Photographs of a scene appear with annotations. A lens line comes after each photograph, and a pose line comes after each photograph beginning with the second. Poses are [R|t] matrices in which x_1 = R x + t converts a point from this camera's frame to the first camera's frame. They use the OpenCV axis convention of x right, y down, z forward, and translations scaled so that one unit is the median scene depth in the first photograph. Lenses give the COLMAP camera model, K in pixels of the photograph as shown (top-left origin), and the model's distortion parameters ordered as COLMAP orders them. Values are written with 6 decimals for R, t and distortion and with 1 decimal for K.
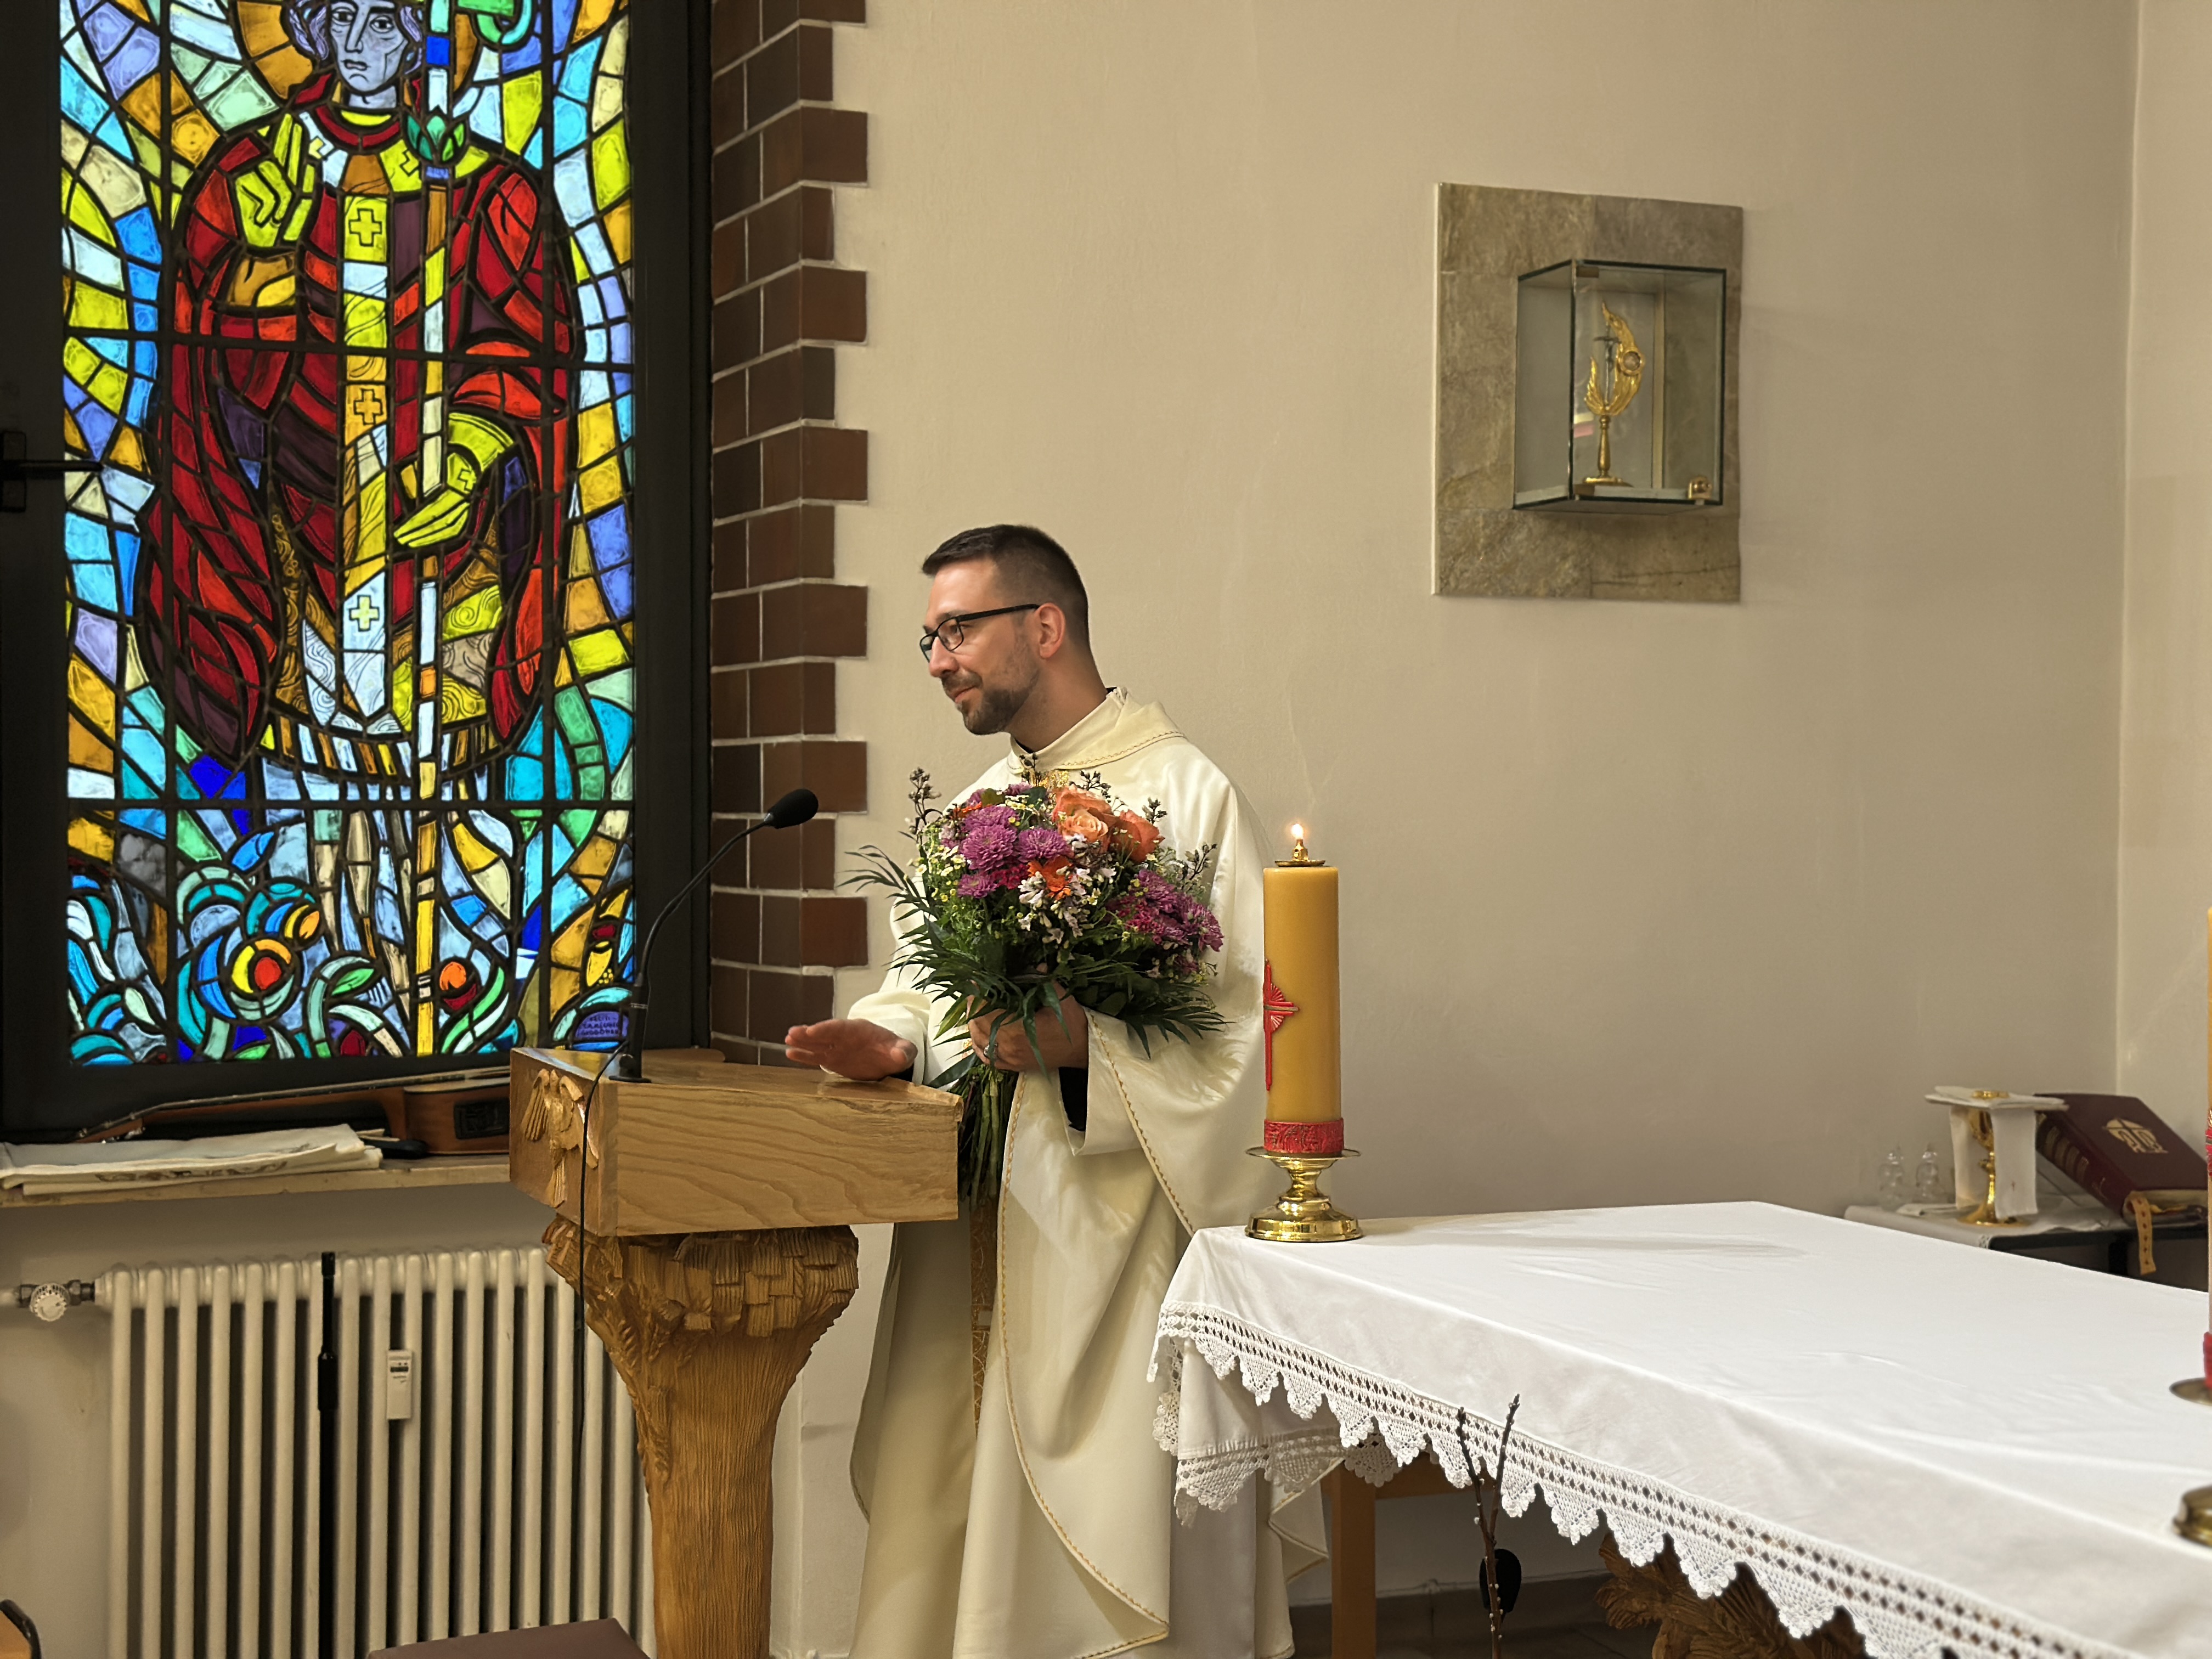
lens RADIAL K [[3069.7, 0, 1154.5], [0, 3069.7, 883.0], [0, 0, 1]] dist [0.027984, -0.001886]
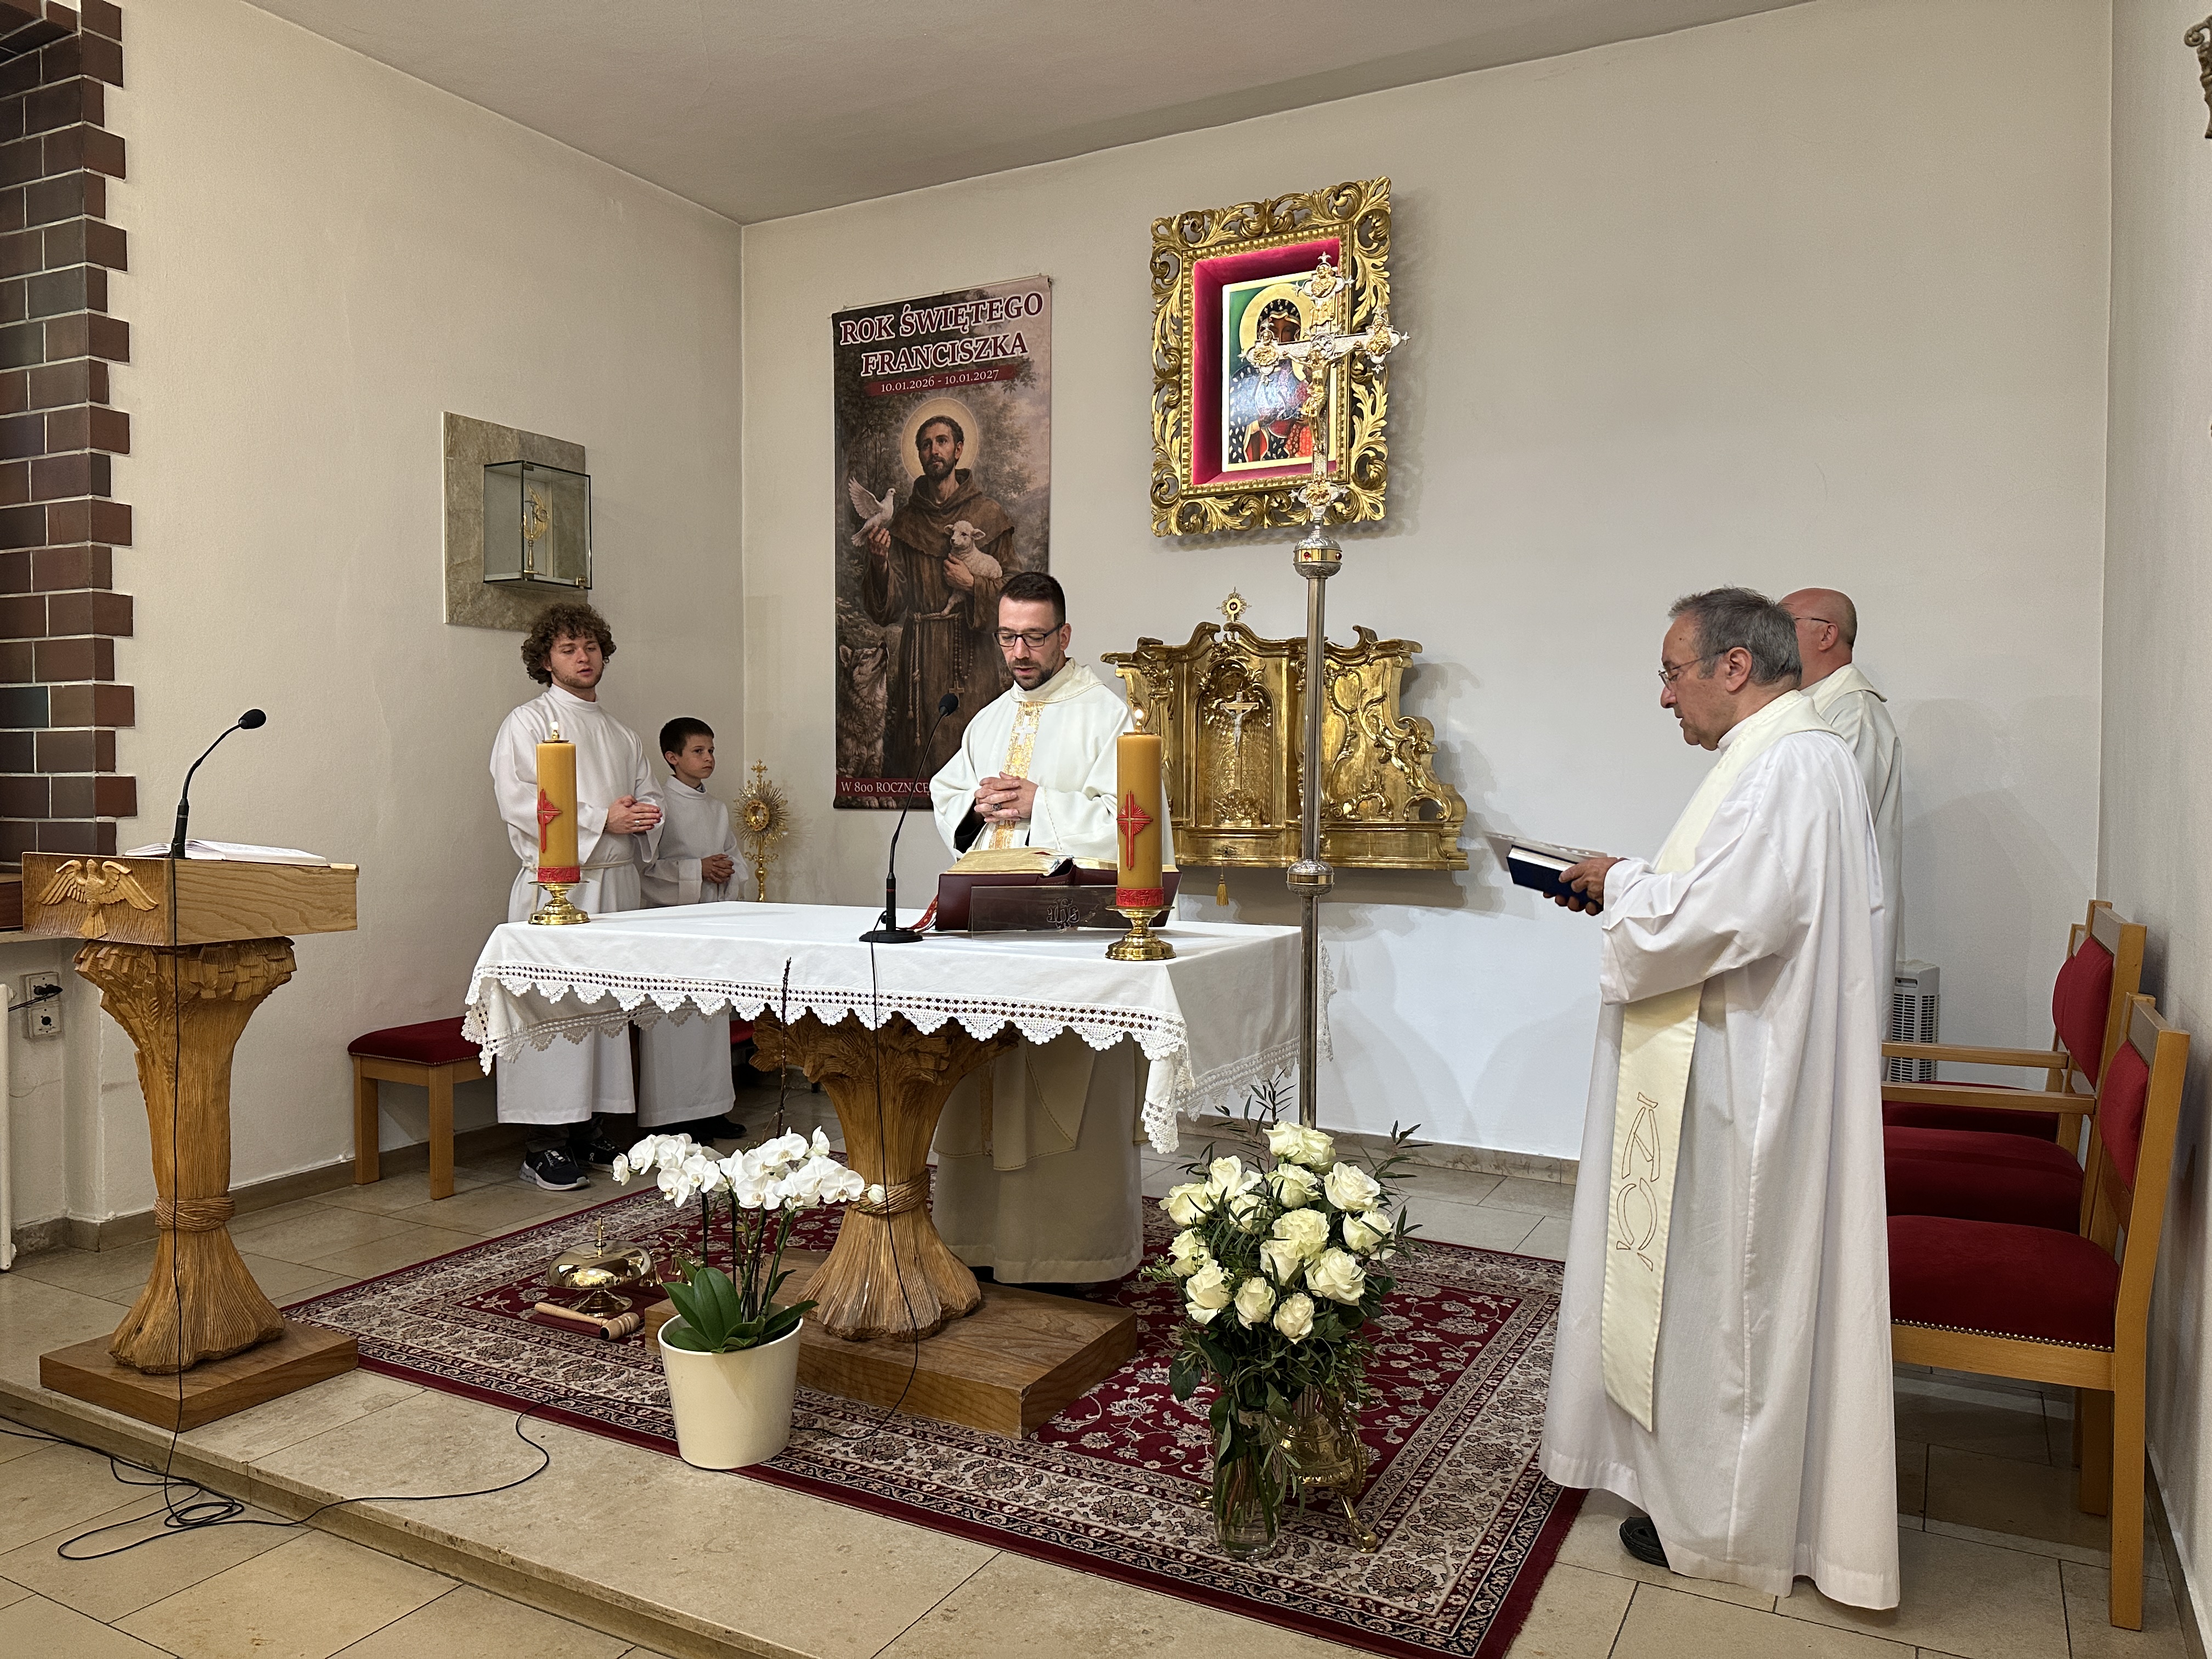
lens RADIAL K [[1540.0, 0, 1106.0], [0, 1540.0, 829.5], [0, 0, 1]] dist [0.131373, -0.163074]
pose [[0.777285, -0.019083, 0.628859, -0.224634], [0.011631, 0.999805, 0.015963, 0.027072], [-0.629041, -0.005093, 0.777355, -0.039963]]
